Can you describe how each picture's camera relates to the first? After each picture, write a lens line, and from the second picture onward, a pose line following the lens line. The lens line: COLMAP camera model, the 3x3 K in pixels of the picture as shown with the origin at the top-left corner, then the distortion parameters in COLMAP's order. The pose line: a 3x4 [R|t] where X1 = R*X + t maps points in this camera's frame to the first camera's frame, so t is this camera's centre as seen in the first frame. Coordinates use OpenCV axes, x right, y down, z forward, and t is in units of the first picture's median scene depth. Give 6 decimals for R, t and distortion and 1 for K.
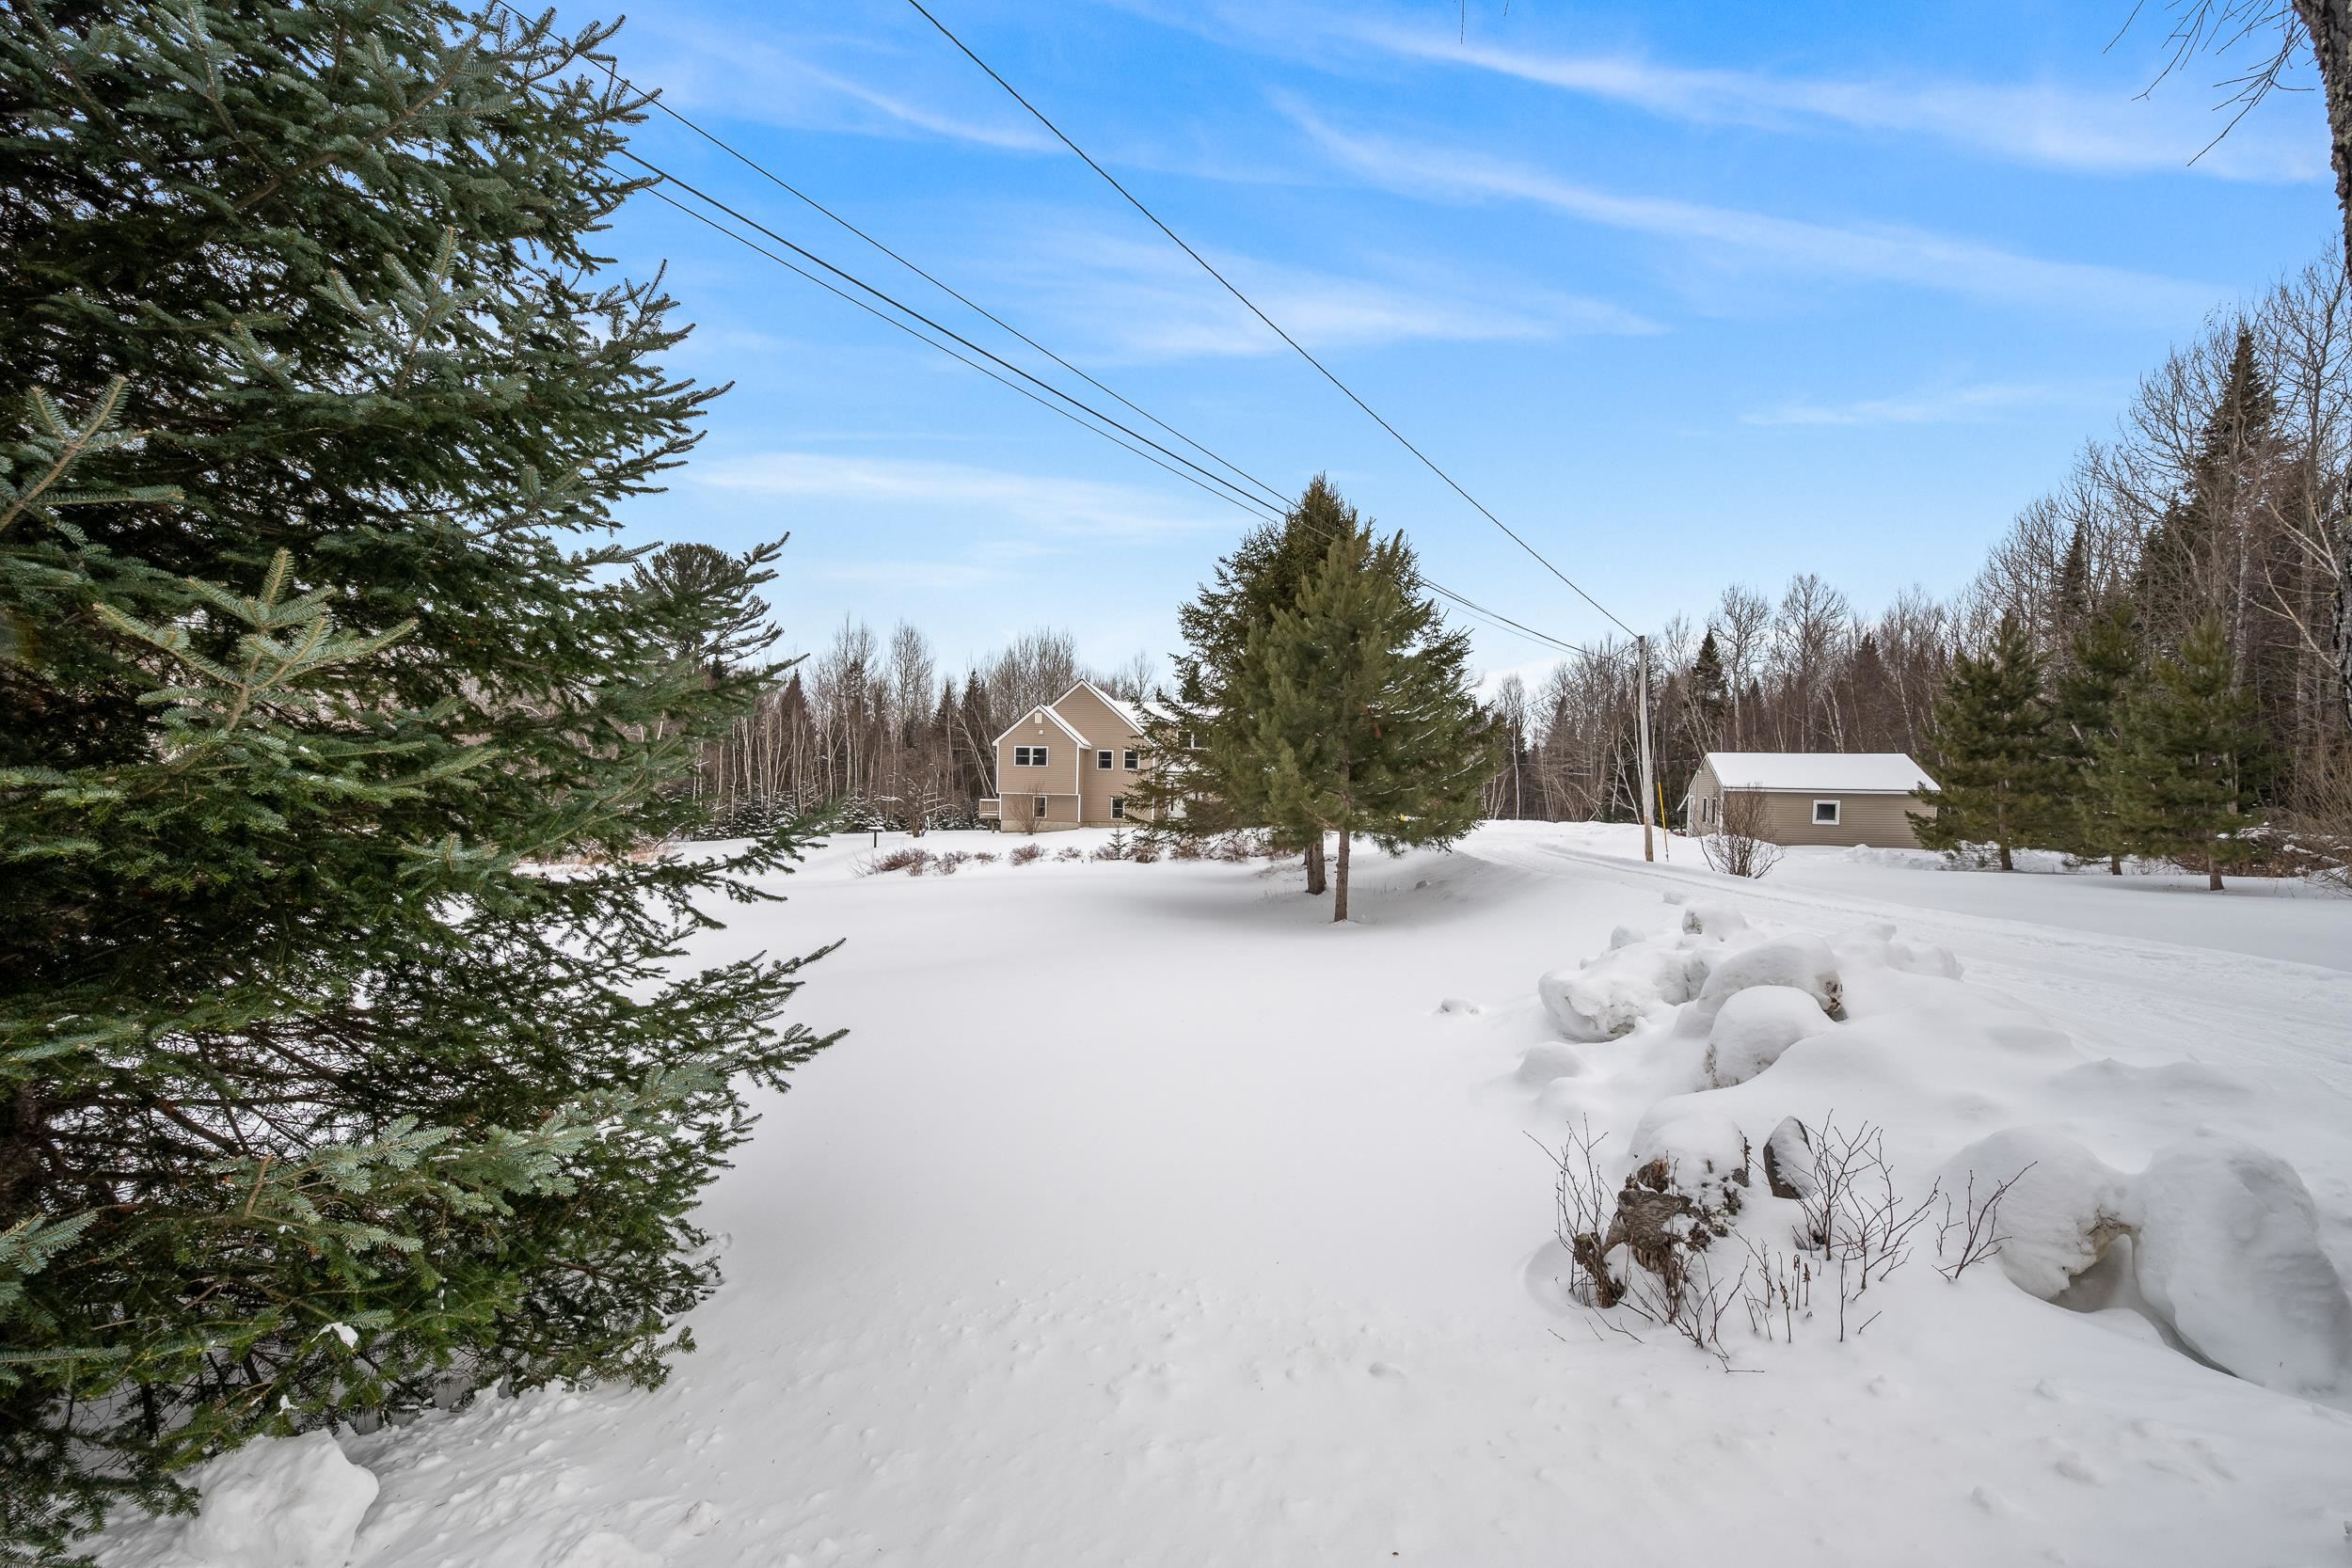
lens RADIAL K [[943.1, 0, 1176.0], [0, 943.1, 806.9], [0, 0, 1]] dist [0.001389, 0.000014]
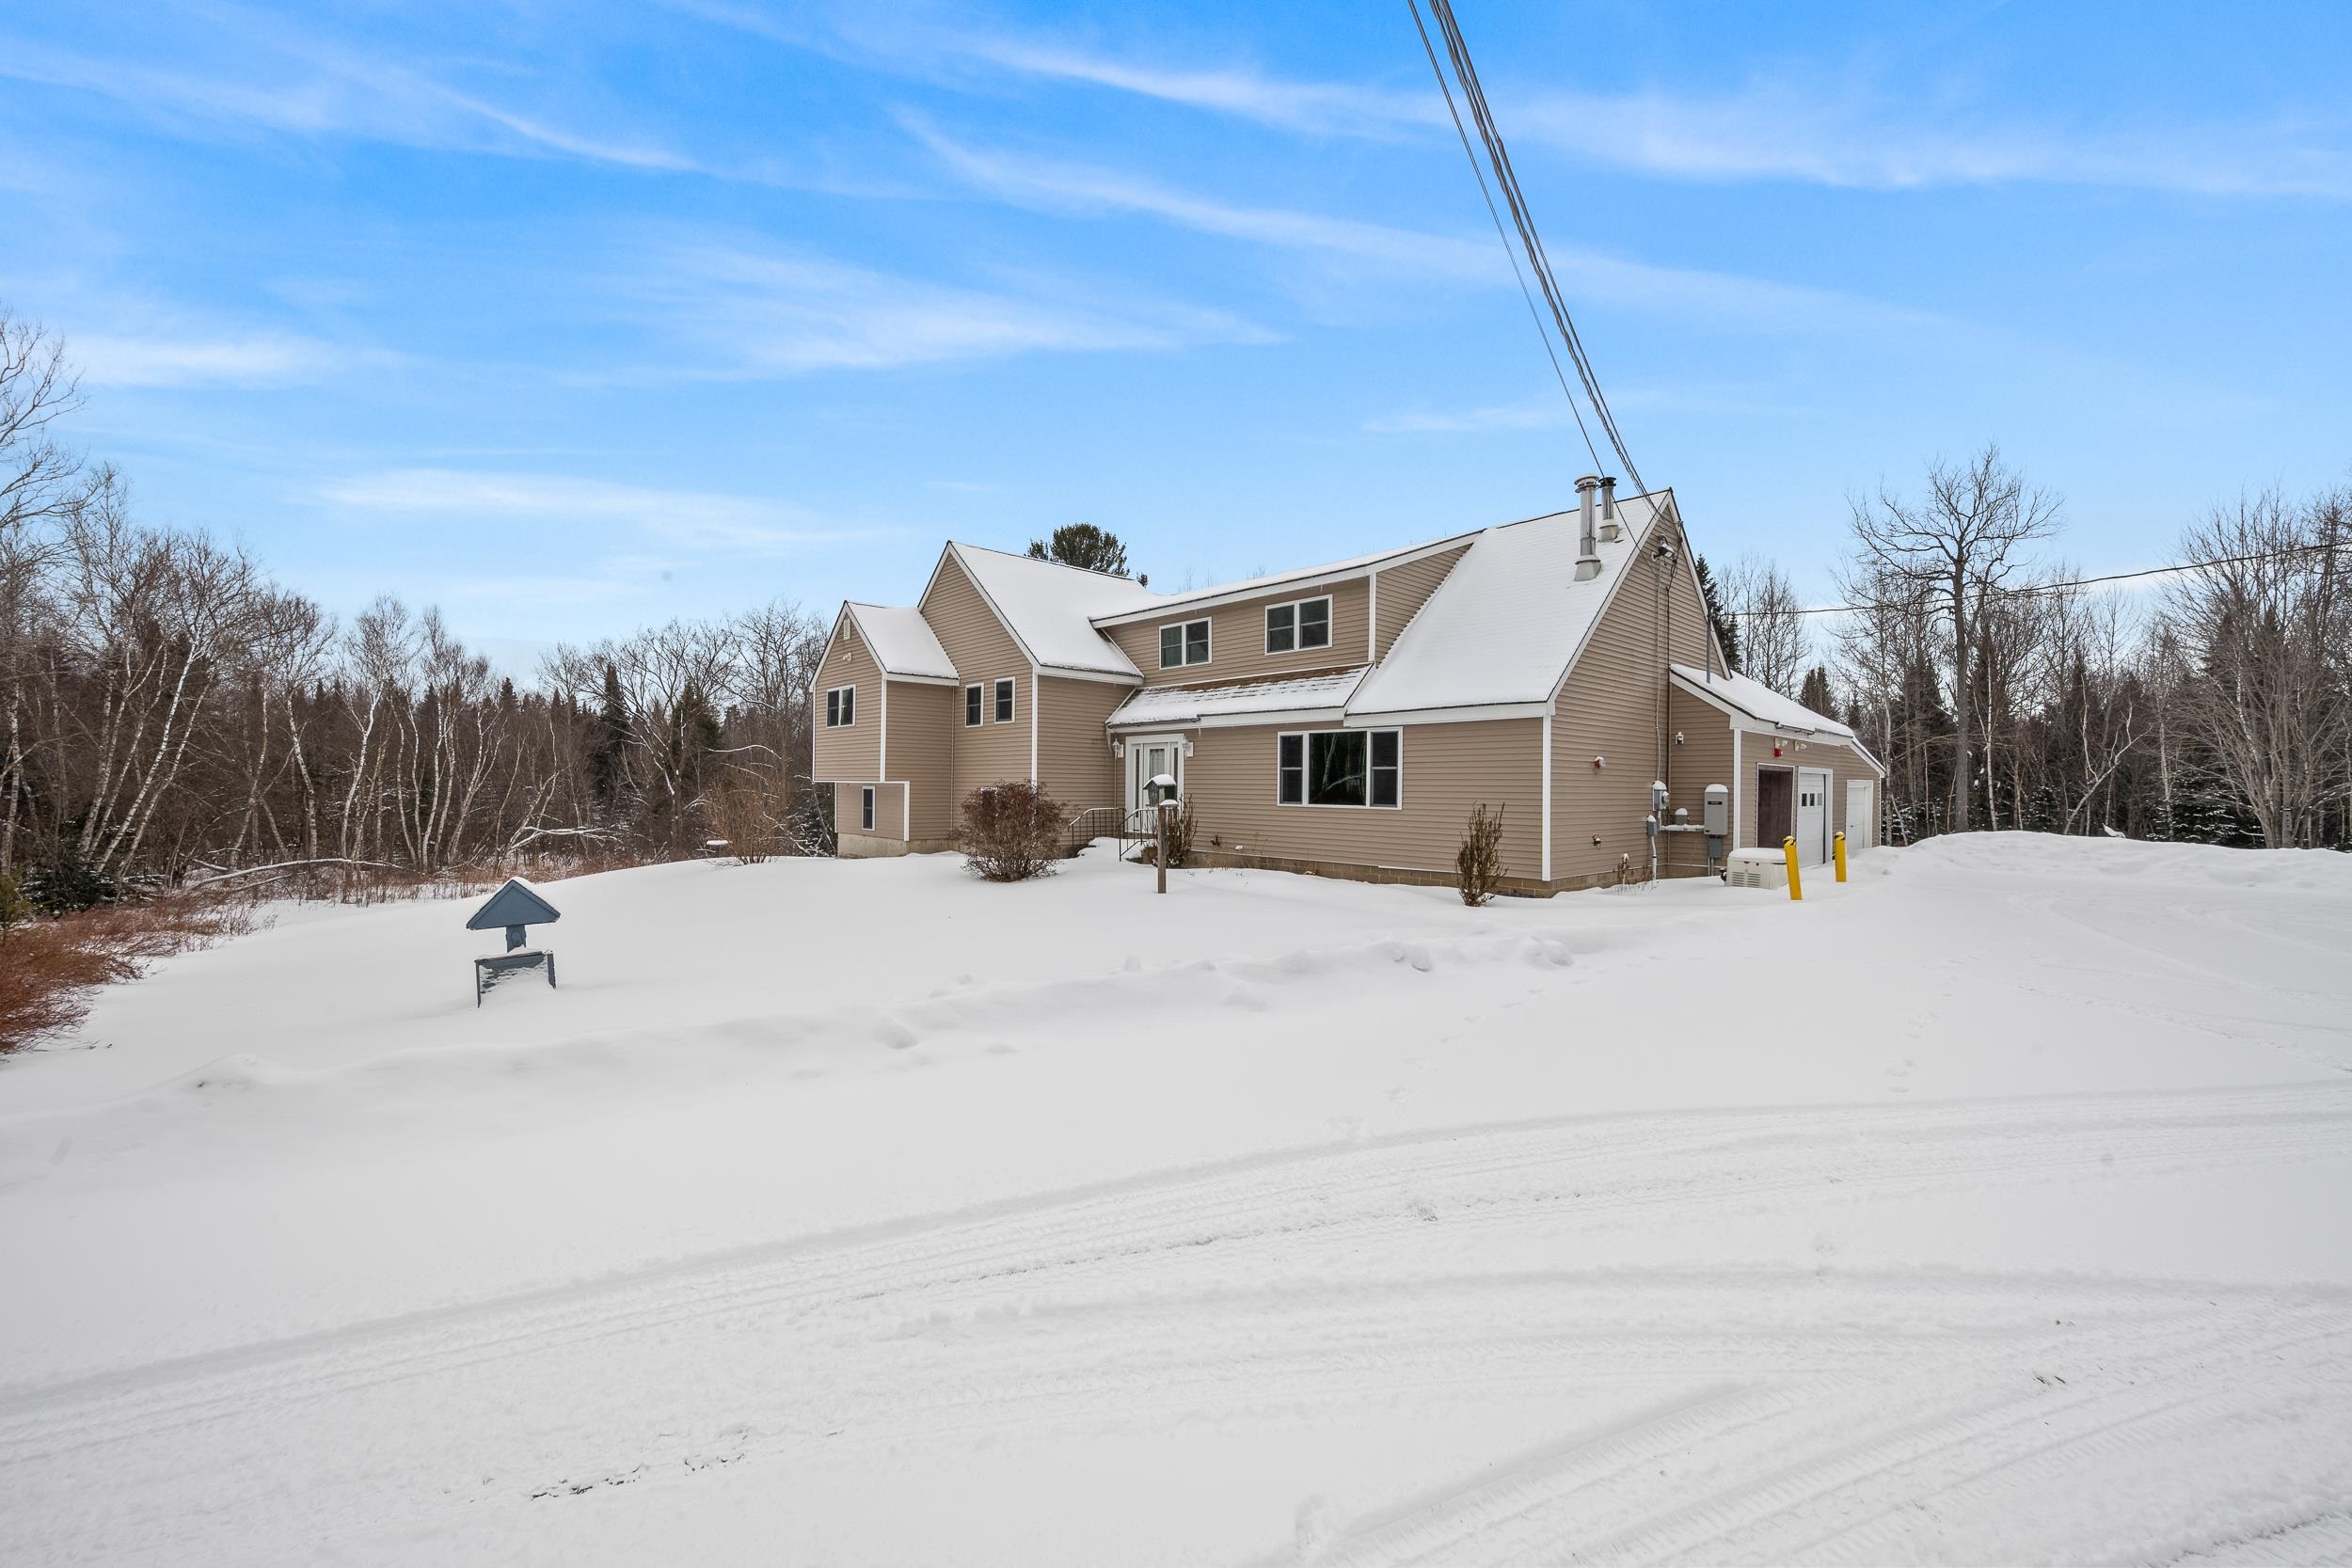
lens RADIAL K [[914.0, 0, 1183.1], [0, 914.0, 788.6], [0, 0, 1]] dist [0.000191, 0.000151]
pose [[0.753258, -0.014318, -0.657569, 0.302265], [0.001433, 0.999796, -0.020127, -0.000287], [0.657723, 0.014219, 0.753125, 0.754466]]
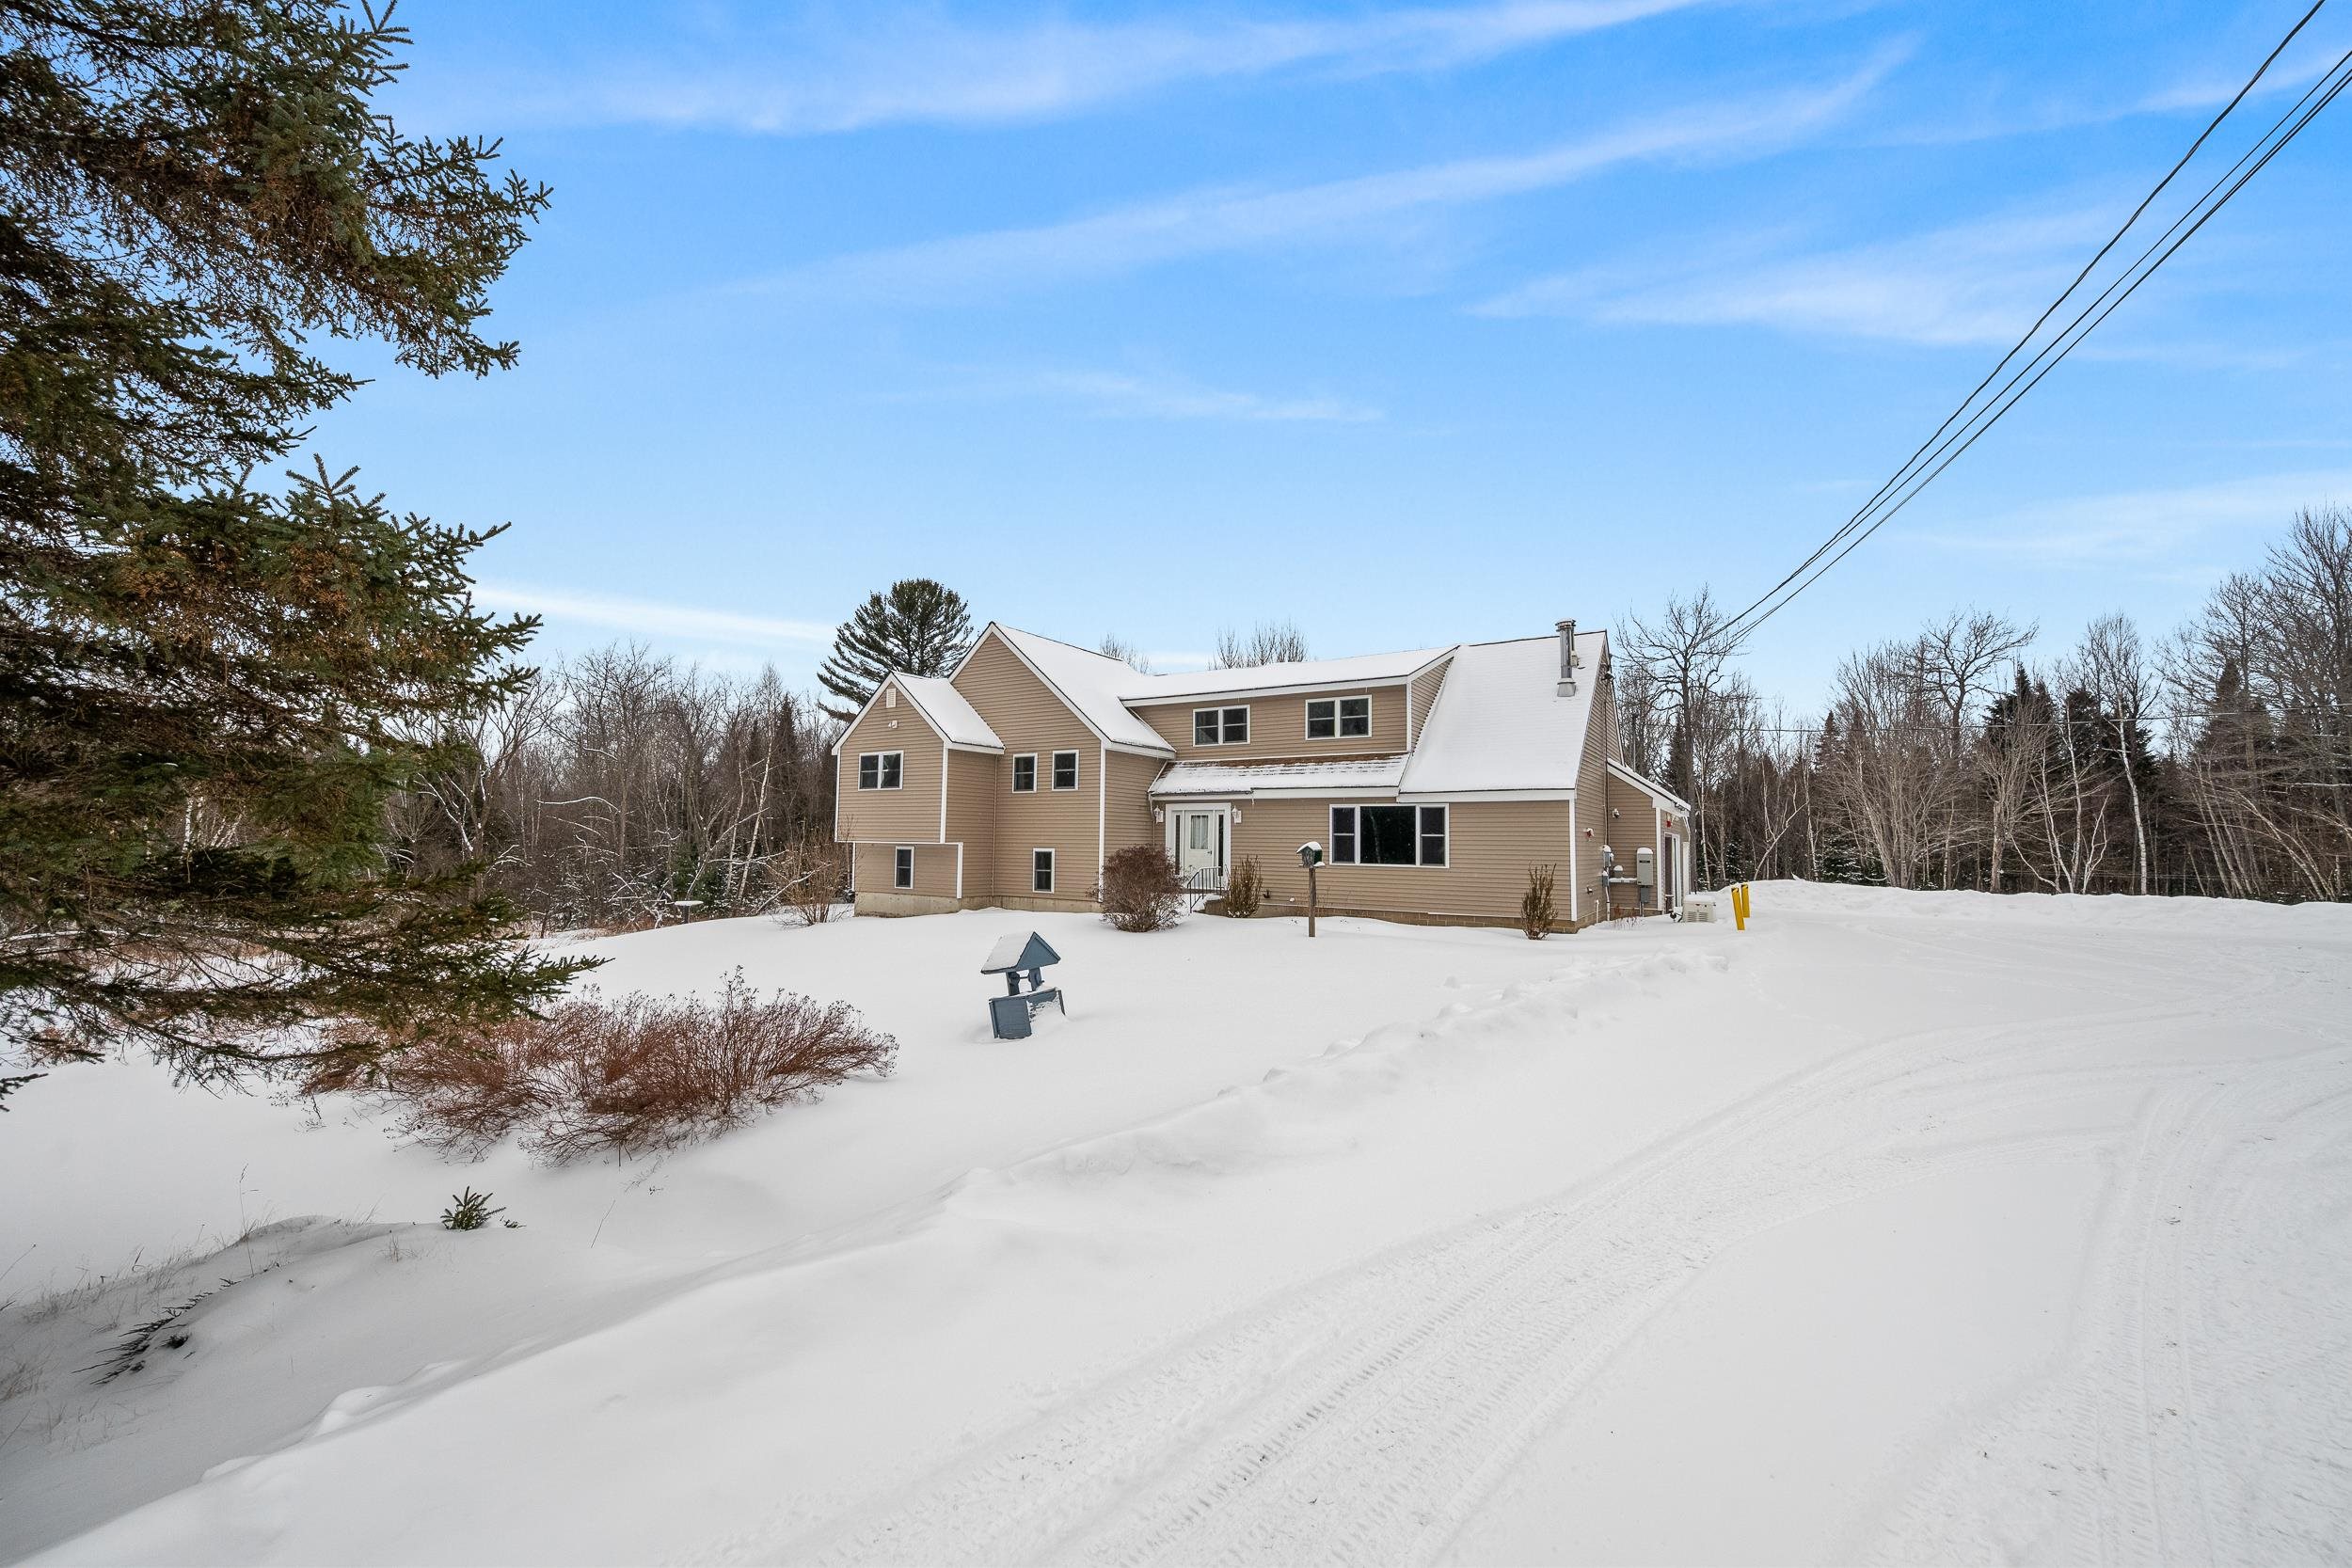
lens RADIAL K [[914.0, 0, 1183.1], [0, 914.0, 788.6], [0, 0, 1]] dist [0.000191, 0.000151]
pose [[0.896705, -0.038102, -0.440985, 0.222406], [0.004588, 0.997035, -0.076817, -0.003975], [0.442604, 0.066859, 0.894221, 0.619238]]
